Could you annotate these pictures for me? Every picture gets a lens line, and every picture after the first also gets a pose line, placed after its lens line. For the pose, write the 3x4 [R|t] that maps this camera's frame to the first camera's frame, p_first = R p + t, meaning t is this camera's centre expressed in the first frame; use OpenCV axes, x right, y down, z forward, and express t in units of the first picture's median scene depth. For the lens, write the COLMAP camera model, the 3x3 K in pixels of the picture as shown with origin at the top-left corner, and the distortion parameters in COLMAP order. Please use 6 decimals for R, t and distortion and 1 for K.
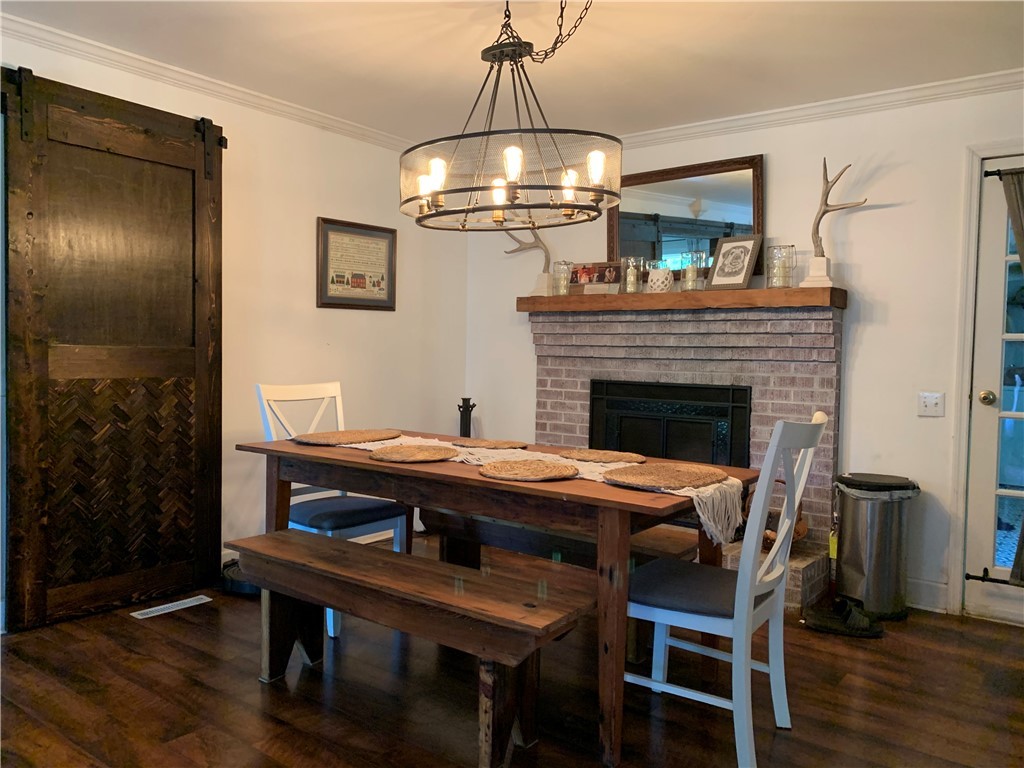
lens RADIAL K [[784.7, 0, 516.8], [0, 784.7, 380.8], [0, 0, 1]] dist [0.083583, -0.132105]
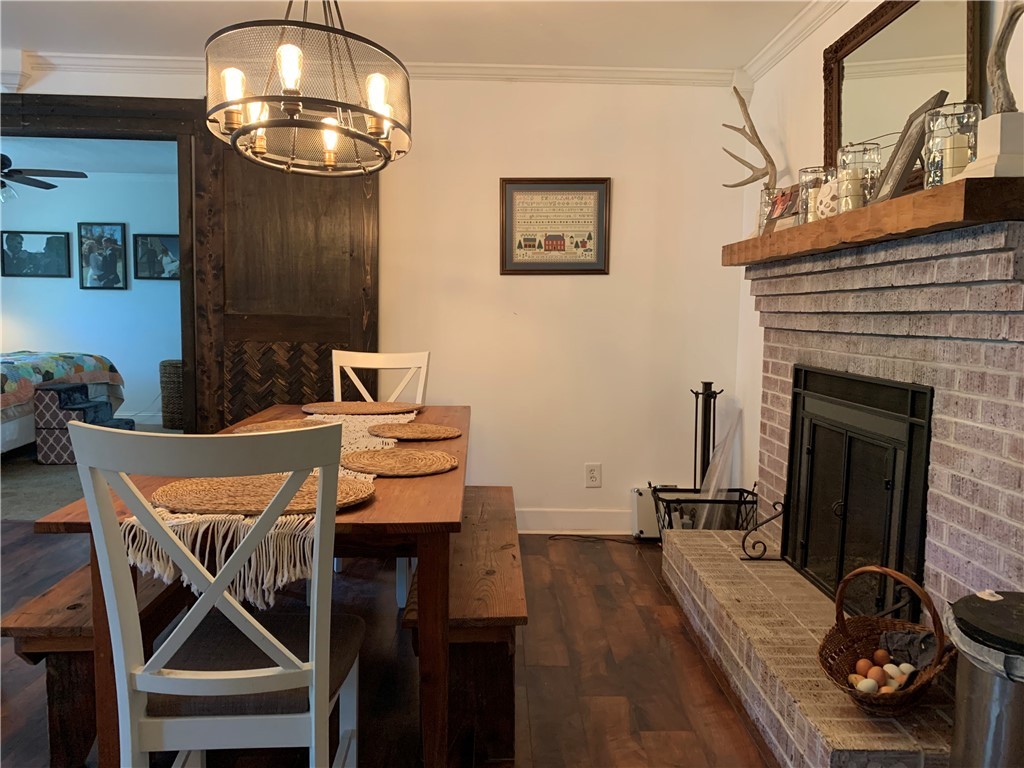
lens RADIAL K [[784.7, 0, 516.8], [0, 784.7, 380.8], [0, 0, 1]] dist [0.083583, -0.132105]
pose [[0.619175, 0.060570, -0.782913, 0.616029], [-0.037235, 0.998164, 0.047775, -0.014128], [0.784369, -0.000429, 0.620294, 0.522077]]
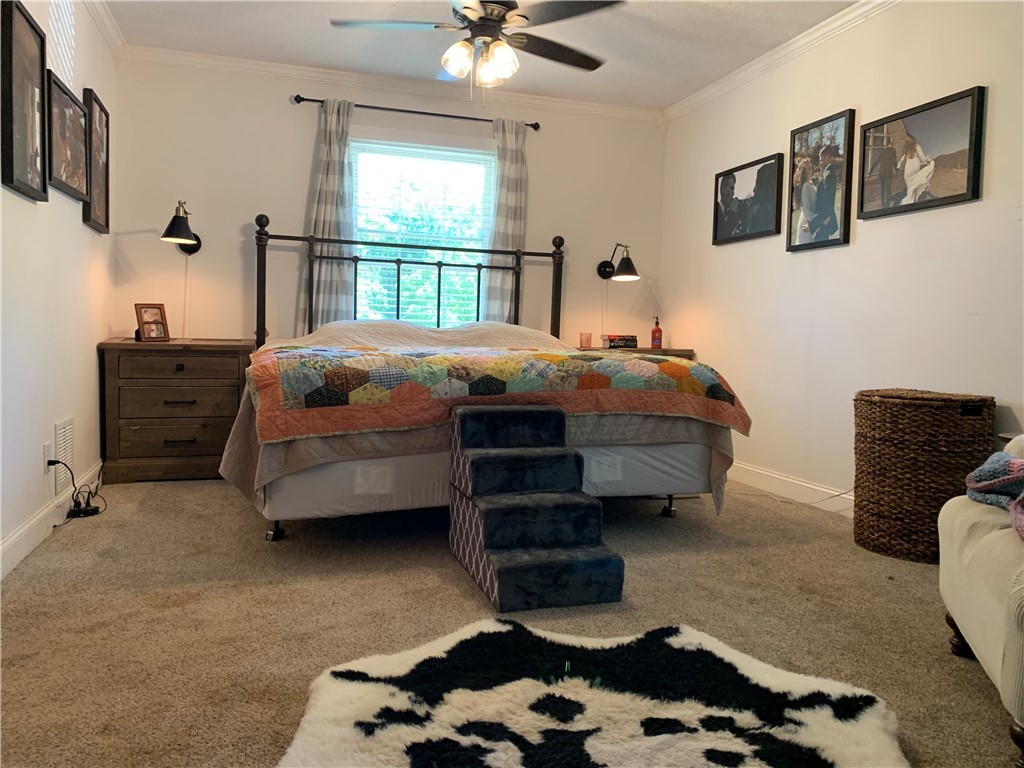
lens RADIAL K [[784.1, 0, 512.5], [0, 784.1, 378.4], [0, 0, 1]] dist [0.063812, -0.069859]
pose [[-0.583972, 0.016484, -0.811606, -0.618455], [-0.068267, 0.995255, 0.069334, 0.021491], [0.808898, 0.095895, -0.580076, 1.314853]]
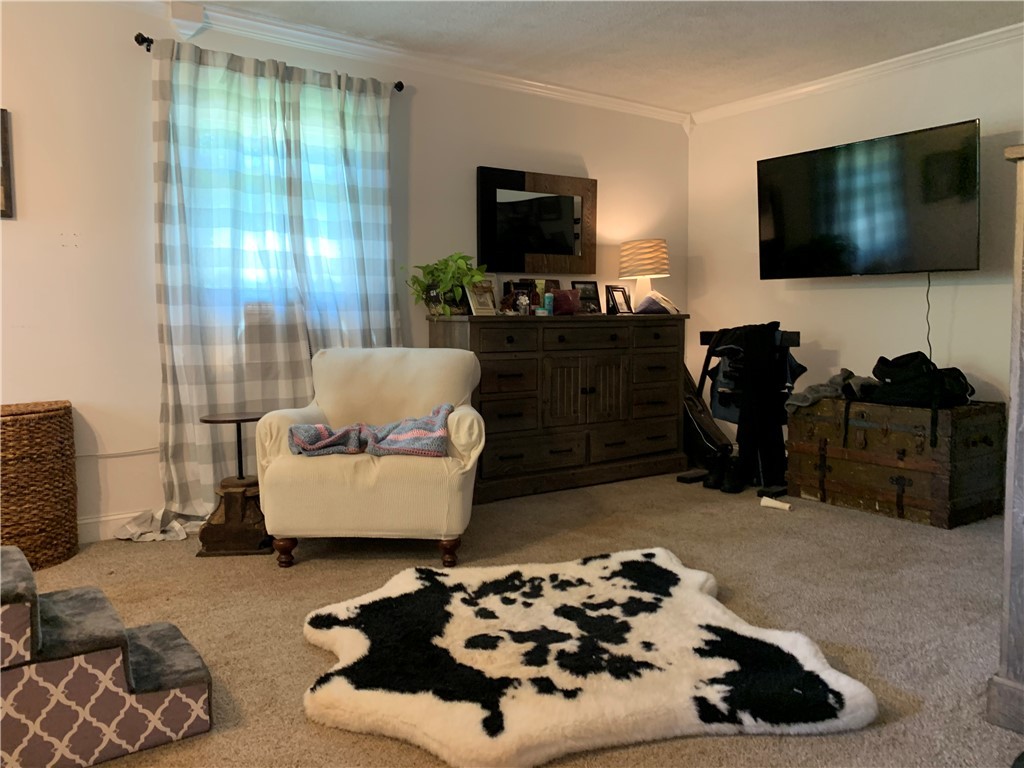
lens RADIAL K [[784.7, 0, 516.8], [0, 784.7, 380.8], [0, 0, 1]] dist [0.083583, -0.132105]
pose [[0.955453, -0.000618, -0.295142, -0.798382], [0.009858, 0.999507, 0.029821, 0.017982], [0.294978, -0.031402, 0.954988, 0.493731]]
